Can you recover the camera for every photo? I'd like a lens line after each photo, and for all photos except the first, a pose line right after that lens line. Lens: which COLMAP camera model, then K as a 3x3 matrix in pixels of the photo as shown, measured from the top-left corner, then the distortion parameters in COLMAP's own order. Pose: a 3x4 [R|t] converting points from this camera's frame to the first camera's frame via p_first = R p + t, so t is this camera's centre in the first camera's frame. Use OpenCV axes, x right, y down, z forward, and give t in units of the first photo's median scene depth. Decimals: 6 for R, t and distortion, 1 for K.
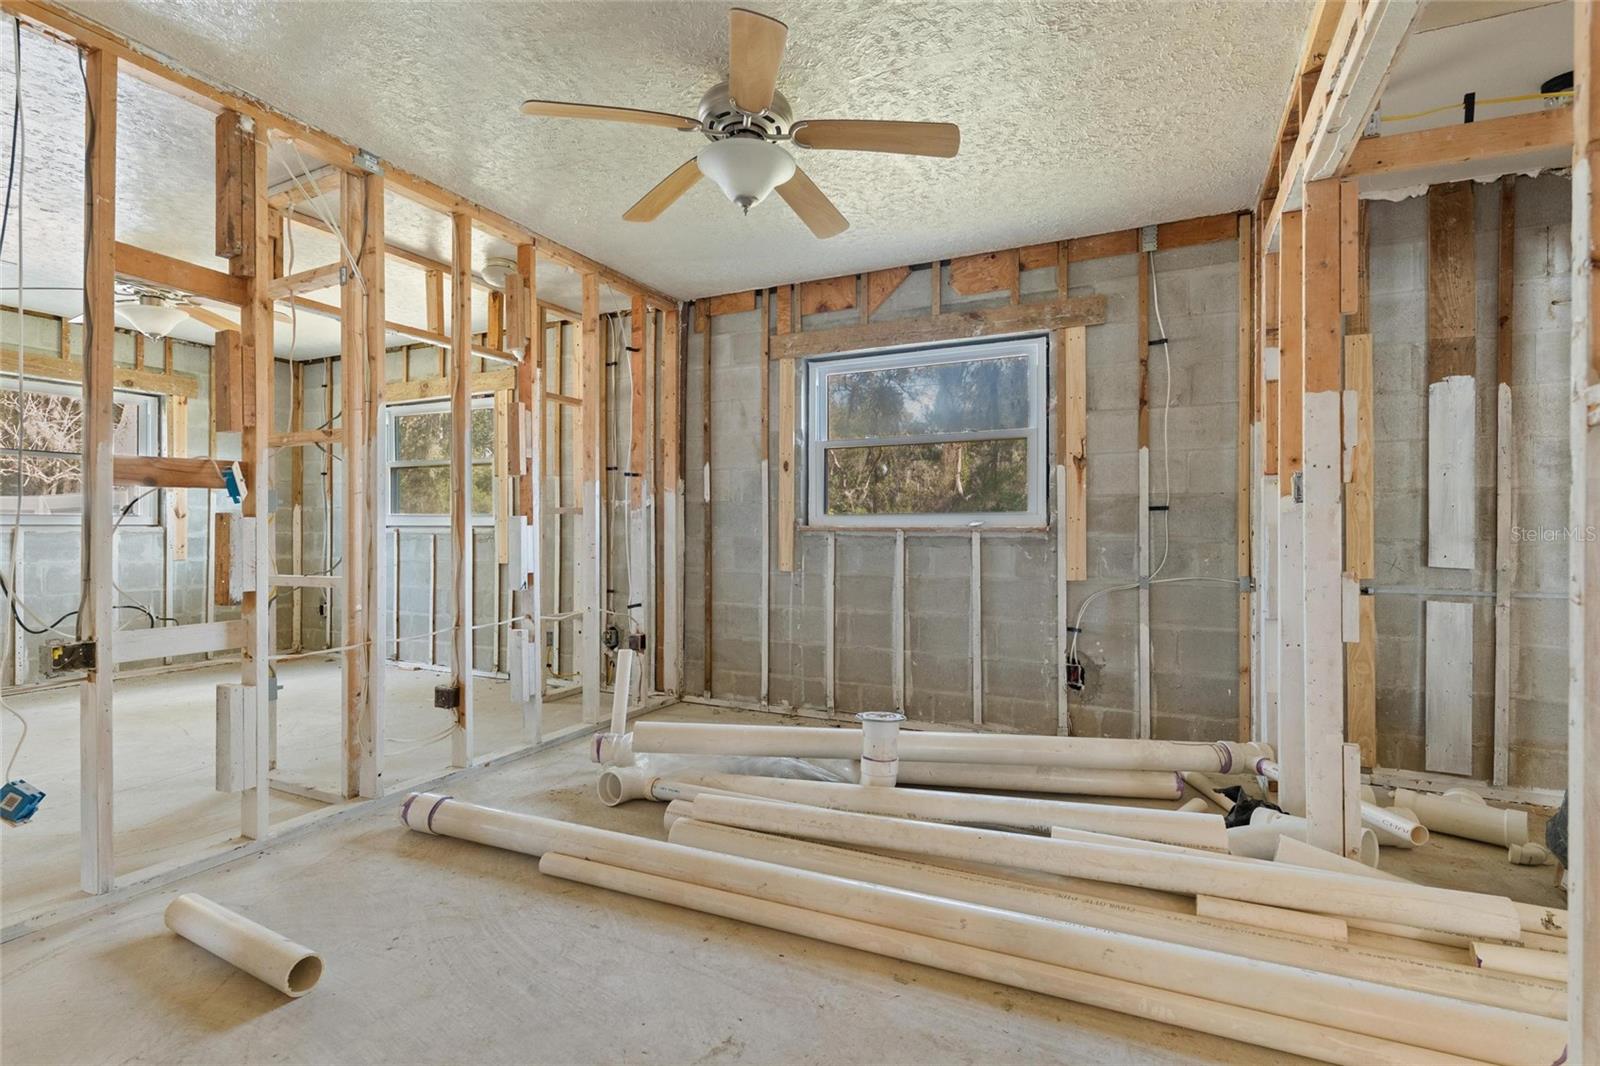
lens RADIAL K [[750.5, 0, 800.0], [0, 750.5, 533.0], [0, 0, 1]] dist [-0.002386, -0.000676]
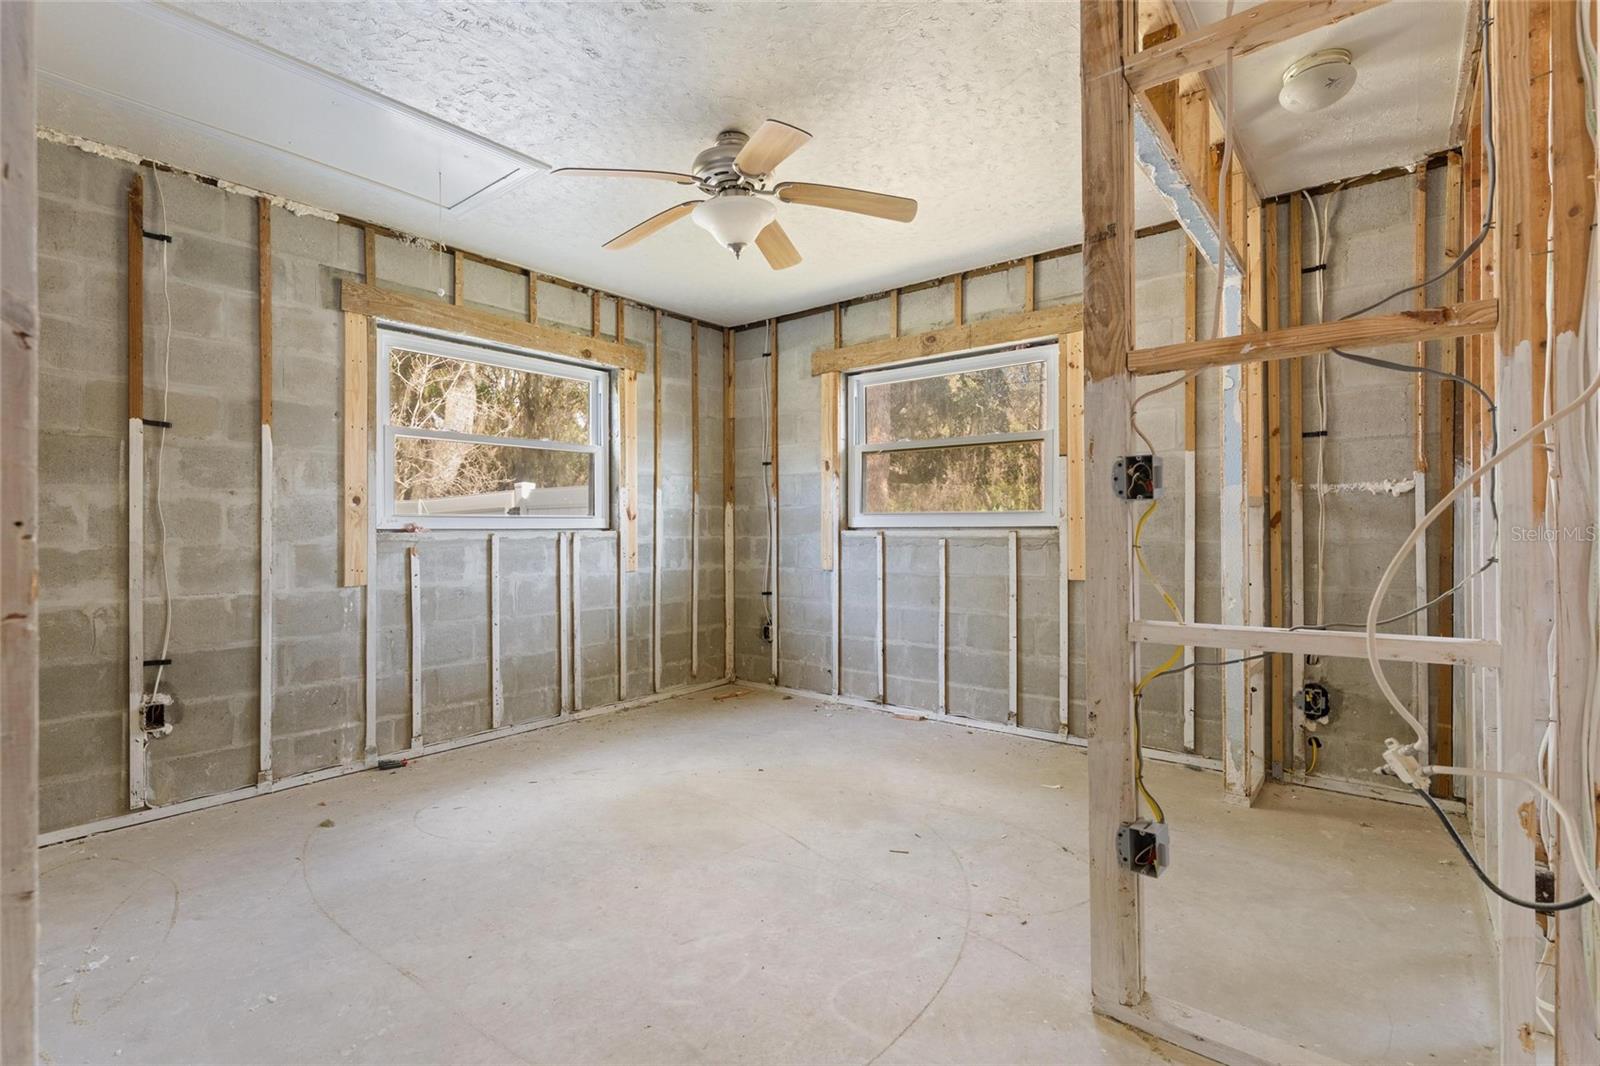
lens RADIAL K [[746.7, 0, 798.9], [0, 746.7, 538.8], [0, 0, 1]] dist [0.000596, -0.000017]
pose [[0.973301, -0.003844, -0.229500, -0.463586], [0.005301, 0.999970, 0.005730, -0.003041], [0.229471, -0.006793, 0.973292, 0.250549]]
